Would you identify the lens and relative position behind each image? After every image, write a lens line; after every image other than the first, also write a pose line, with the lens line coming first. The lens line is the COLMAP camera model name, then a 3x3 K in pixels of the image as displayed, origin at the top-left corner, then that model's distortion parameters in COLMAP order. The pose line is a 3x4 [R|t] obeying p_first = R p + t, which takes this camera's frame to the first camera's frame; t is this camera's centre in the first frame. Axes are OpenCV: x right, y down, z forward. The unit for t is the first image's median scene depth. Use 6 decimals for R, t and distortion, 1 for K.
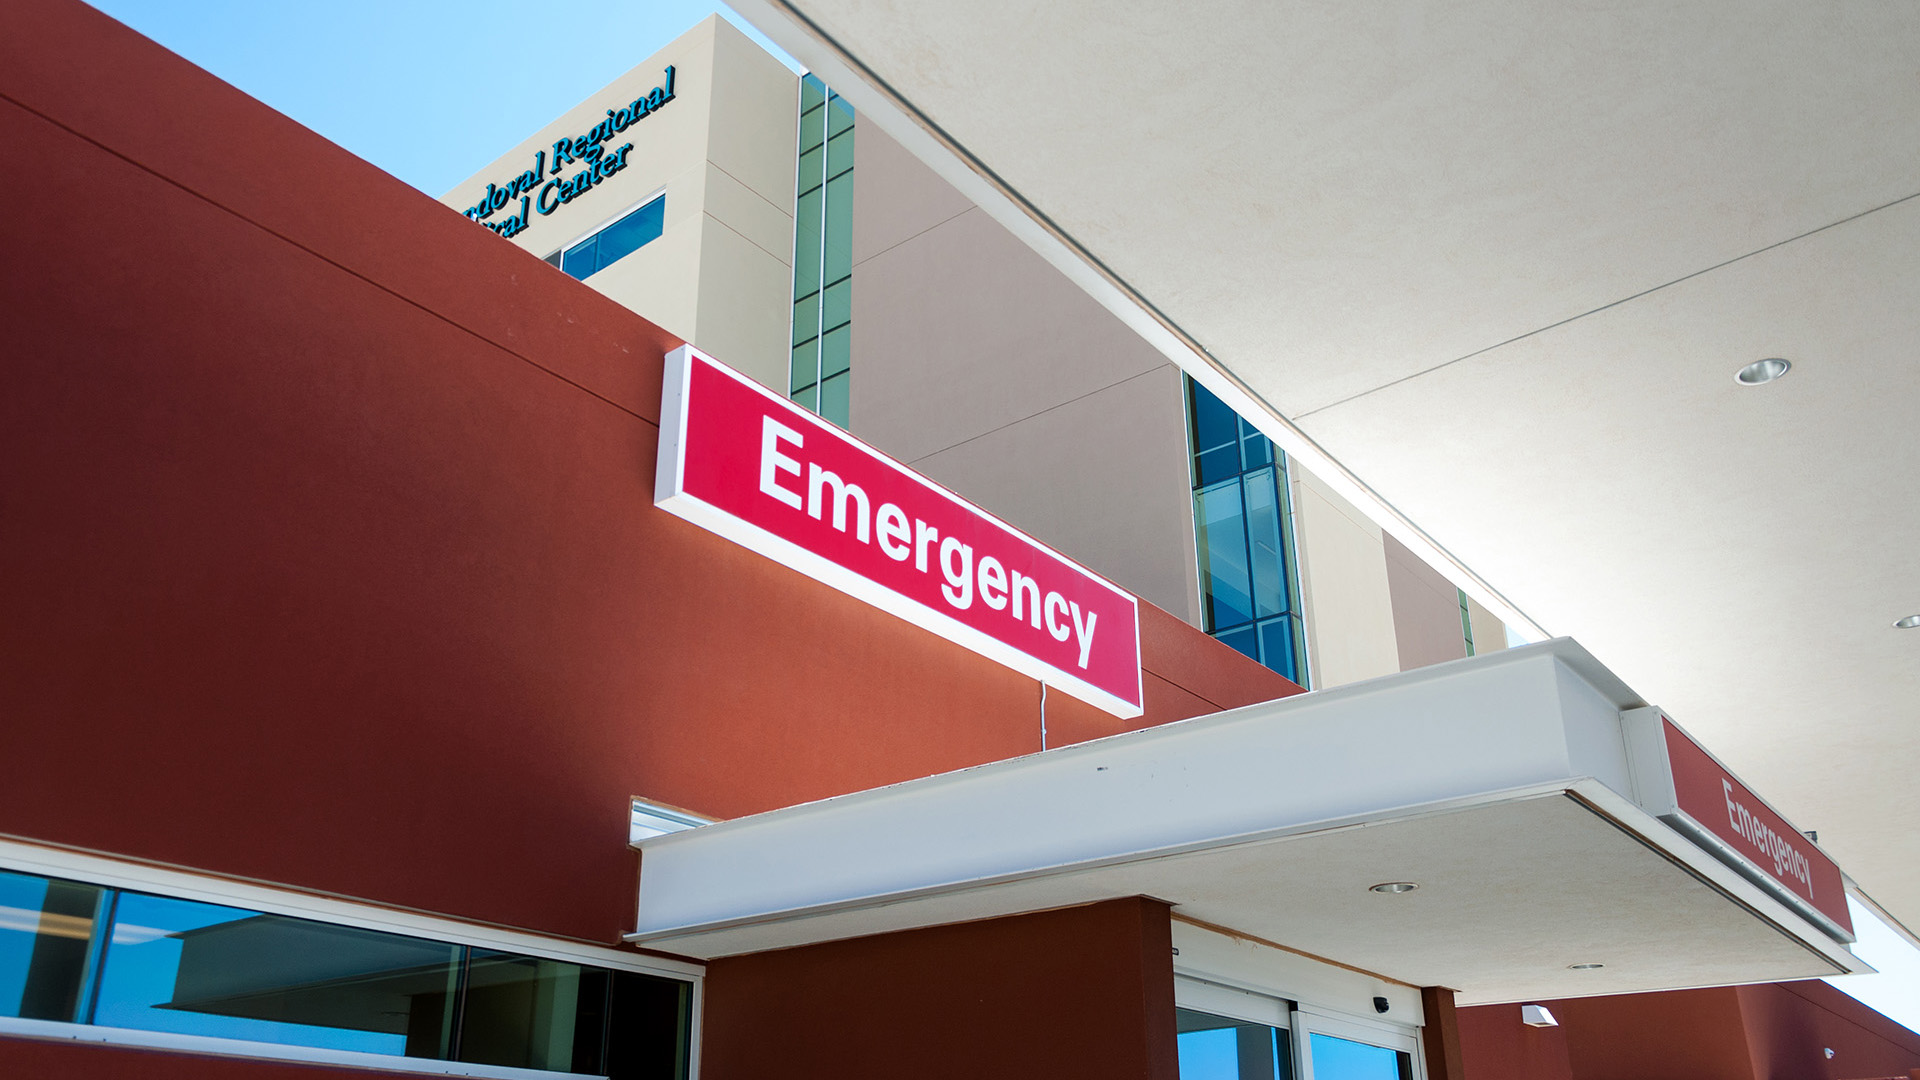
lens RADIAL K [[1532.7, 0, 889.7], [0, 1532.7, 544.5], [0, 0, 1]] dist [-0.006225, -0.002673]
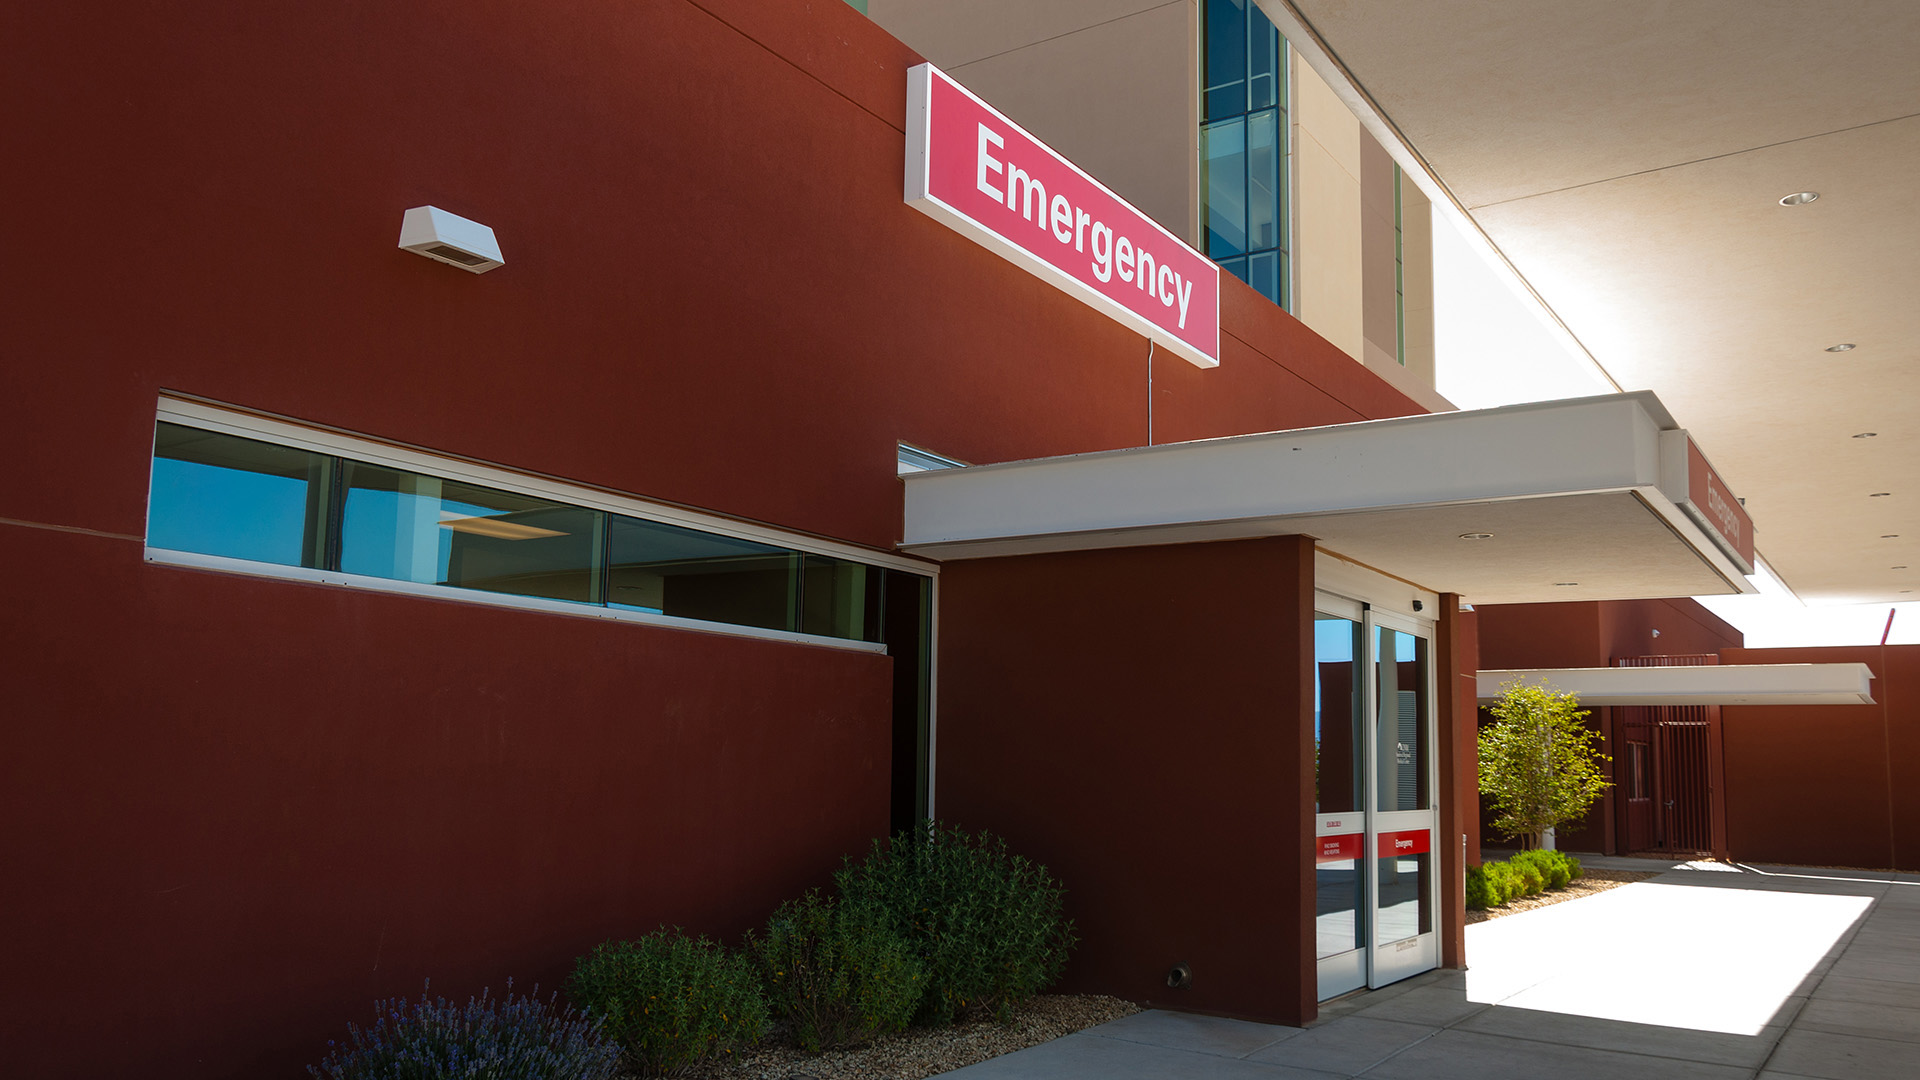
lens RADIAL K [[1502.6, 0, 960.0], [0, 1502.6, 540.0], [0, 0, 1]] dist [-0.003419, -0.001630]
pose [[0.993640, 0.031780, 0.108022, -0.206488], [-0.060102, 0.960942, 0.270145, -0.084046], [-0.095218, -0.274920, 0.956741, -0.206035]]
